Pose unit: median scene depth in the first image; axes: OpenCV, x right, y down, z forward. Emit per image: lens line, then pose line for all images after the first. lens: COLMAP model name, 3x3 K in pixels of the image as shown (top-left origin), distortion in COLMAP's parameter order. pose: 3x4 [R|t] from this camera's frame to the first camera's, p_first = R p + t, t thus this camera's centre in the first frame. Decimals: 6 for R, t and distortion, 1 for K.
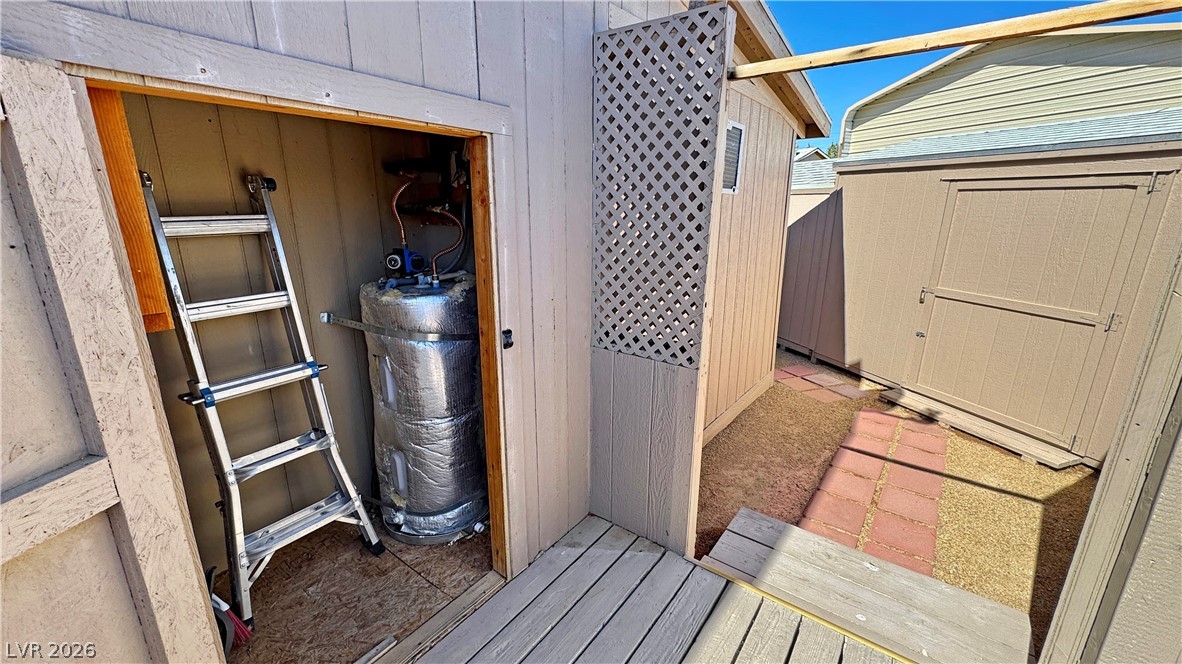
lens RADIAL K [[468.4, 0, 591.0], [0, 468.4, 332.0], [0, 0, 1]] dist [-0.002498, -0.000212]
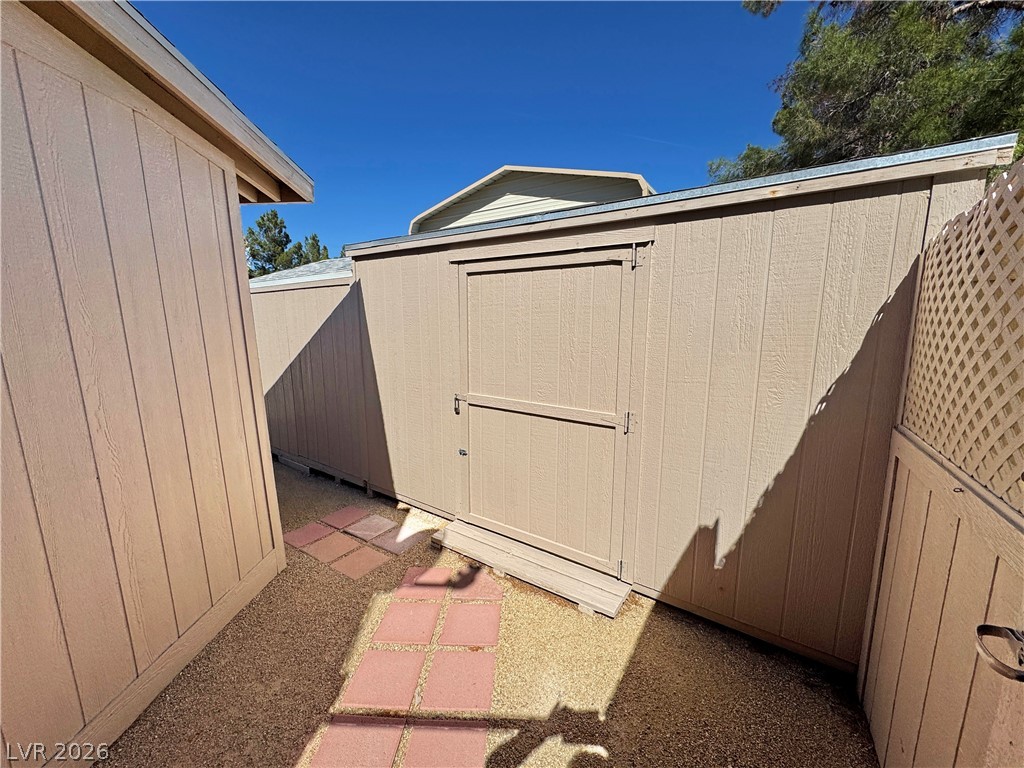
lens RADIAL K [[409.2, 0, 512.0], [0, 409.2, 384.0], [0, 0, 1]] dist [0.000049, 0.000097]
pose [[0.815215, -0.108193, 0.568962, 0.526186], [0.163259, 0.985486, -0.046522, -0.086298], [-0.555671, 0.130813, 0.821047, 0.495837]]
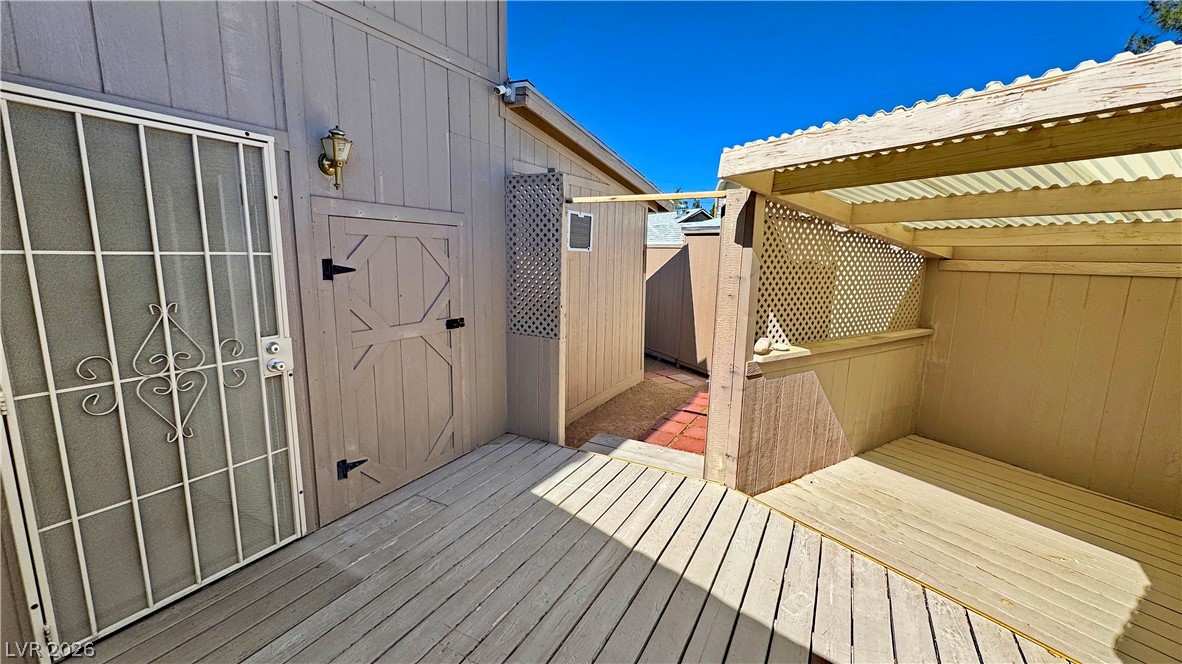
lens RADIAL K [[468.4, 0, 591.0], [0, 468.4, 332.0], [0, 0, 1]] dist [-0.002498, -0.000212]
pose [[0.989739, -0.008920, 0.142610, 0.045677], [0.021767, 0.995813, -0.088785, 0.134512], [-0.141221, 0.090978, 0.985789, -0.580561]]
